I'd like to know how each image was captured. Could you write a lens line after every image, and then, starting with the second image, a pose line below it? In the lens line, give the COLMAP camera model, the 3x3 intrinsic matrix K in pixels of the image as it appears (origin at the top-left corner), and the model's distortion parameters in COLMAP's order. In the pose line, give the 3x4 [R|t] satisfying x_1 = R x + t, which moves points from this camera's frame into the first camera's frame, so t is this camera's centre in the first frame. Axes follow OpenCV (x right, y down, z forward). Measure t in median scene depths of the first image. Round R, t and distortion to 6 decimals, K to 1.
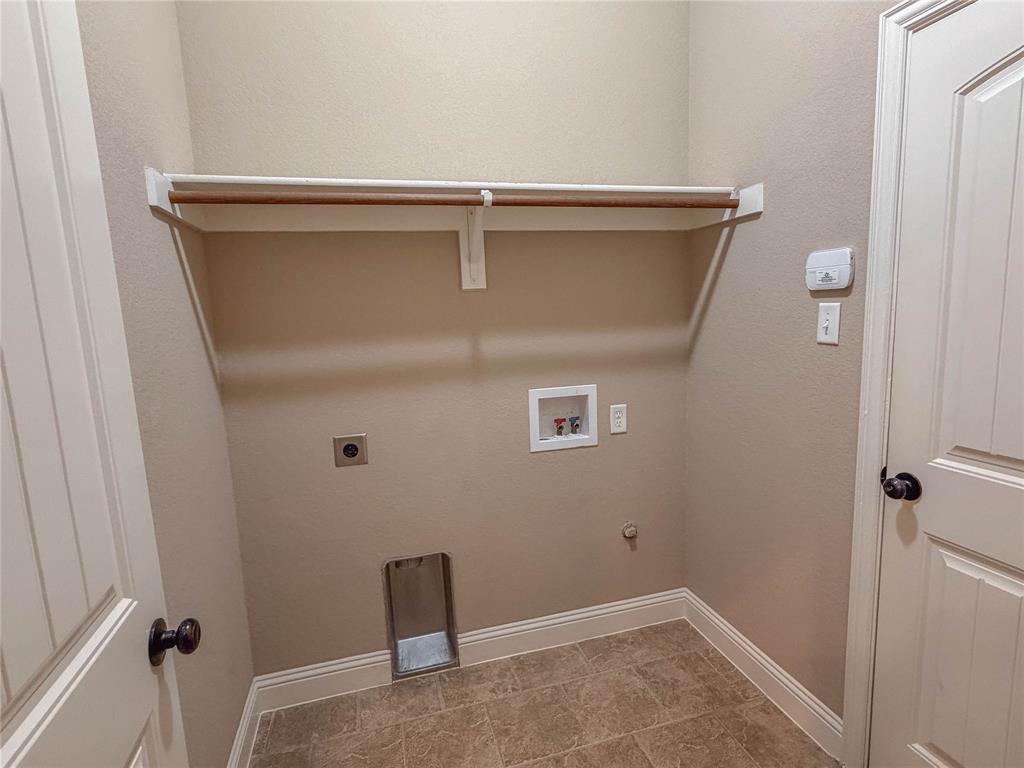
lens RADIAL K [[519.7, 0, 512.0], [0, 519.7, 384.0], [0, 0, 1]] dist [0.000793, 0.000960]
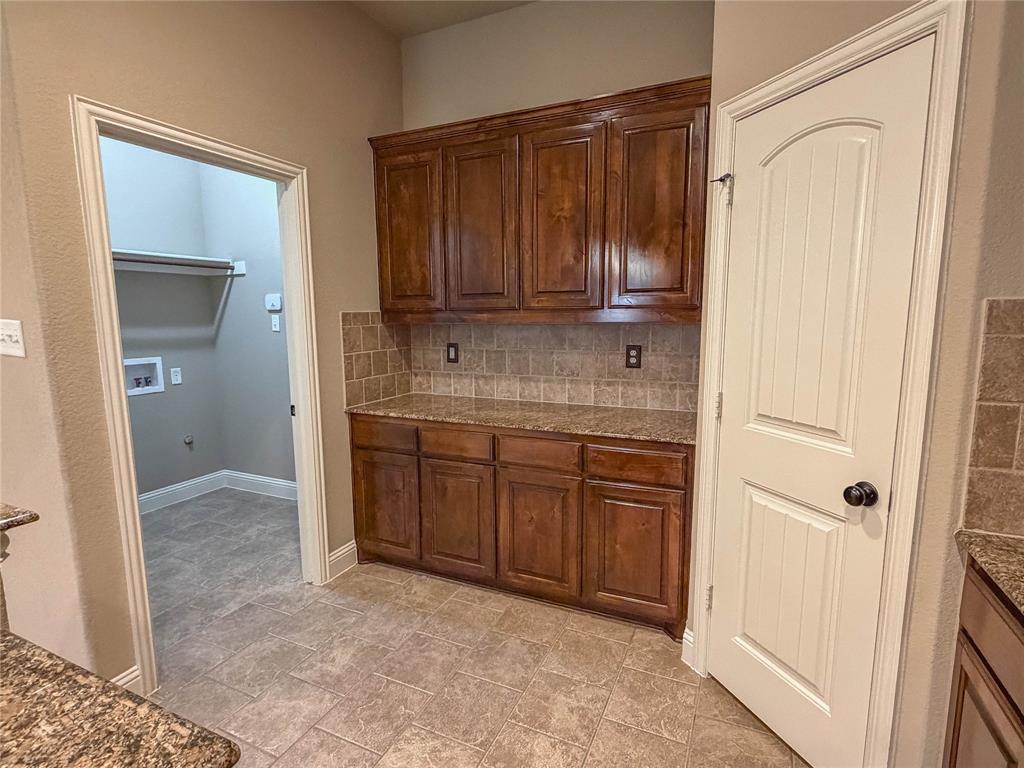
lens RADIAL K [[513.5, 0, 512.0], [0, 513.5, 384.0], [0, 0, 1]] dist [0.000332, 0.000108]
pose [[0.640843, -0.064856, 0.764927, -0.424819], [0.092951, 0.995649, 0.006546, 0.194985], [-0.762024, 0.066906, 0.644083, -1.063993]]
